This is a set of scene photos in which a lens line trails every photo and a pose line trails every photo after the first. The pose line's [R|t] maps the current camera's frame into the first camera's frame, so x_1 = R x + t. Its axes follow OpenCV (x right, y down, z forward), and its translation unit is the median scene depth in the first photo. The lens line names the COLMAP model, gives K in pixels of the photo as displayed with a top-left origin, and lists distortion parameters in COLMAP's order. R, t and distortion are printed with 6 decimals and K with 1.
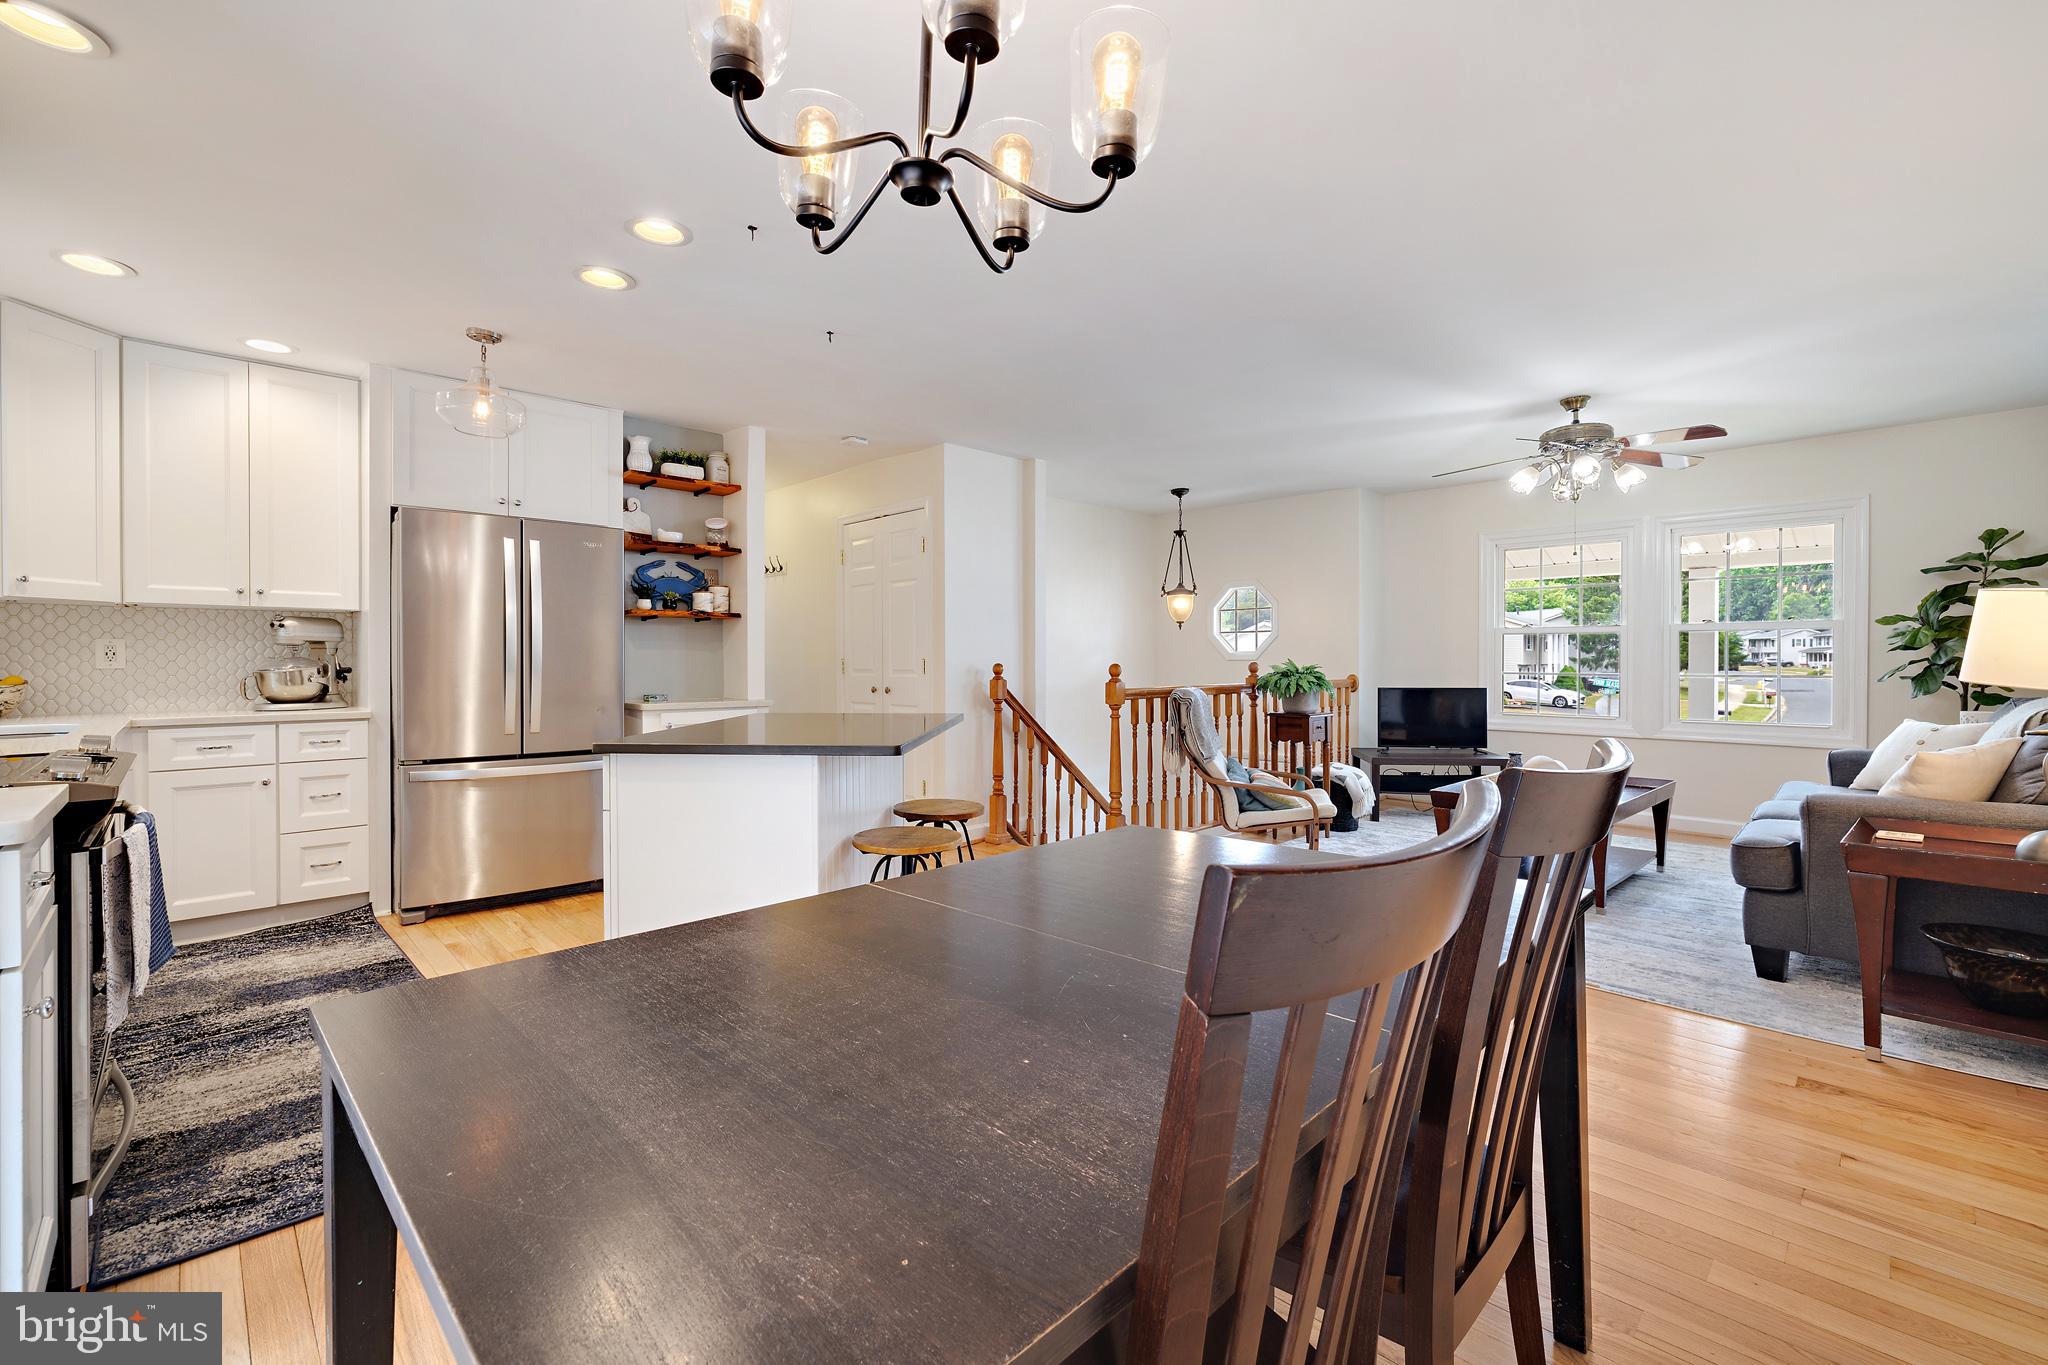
lens RADIAL K [[866.5, 0, 1007.1], [0, 866.5, 673.6], [0, 0, 1]] dist [0.001834, 0.000577]
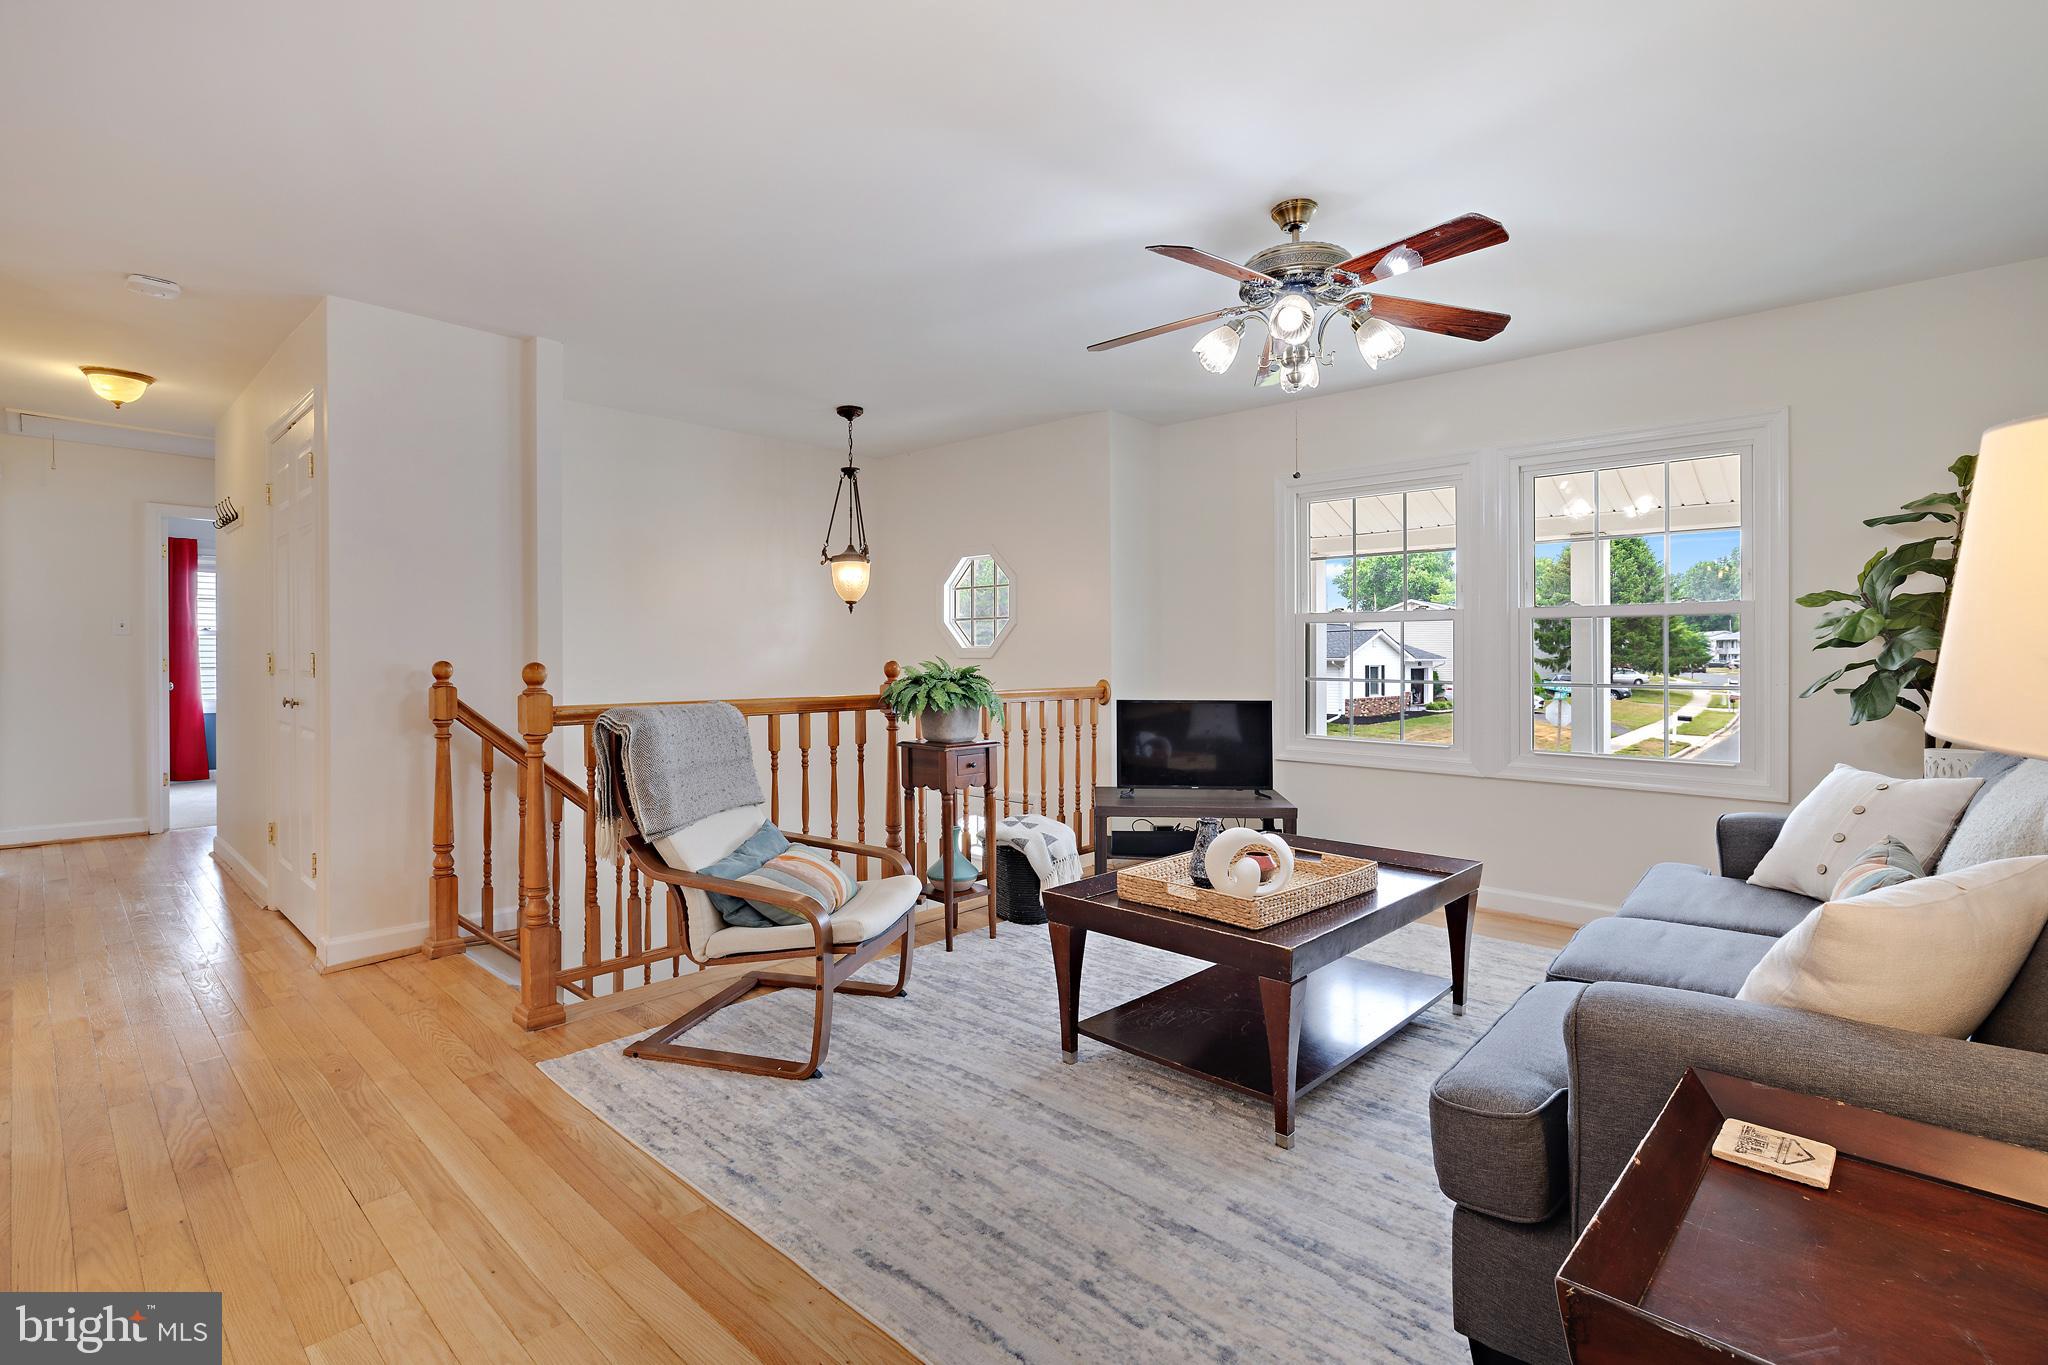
lens RADIAL K [[948.0, 0, 989.4], [0, 948.0, 660.8], [0, 0, 1]] dist [-0.009203, 0.001240]
pose [[0.998706, 0.005147, 0.050599, 0.389436], [-0.004535, 0.999915, -0.012213, -0.006409], [-0.050658, 0.011968, 0.998644, 0.356435]]
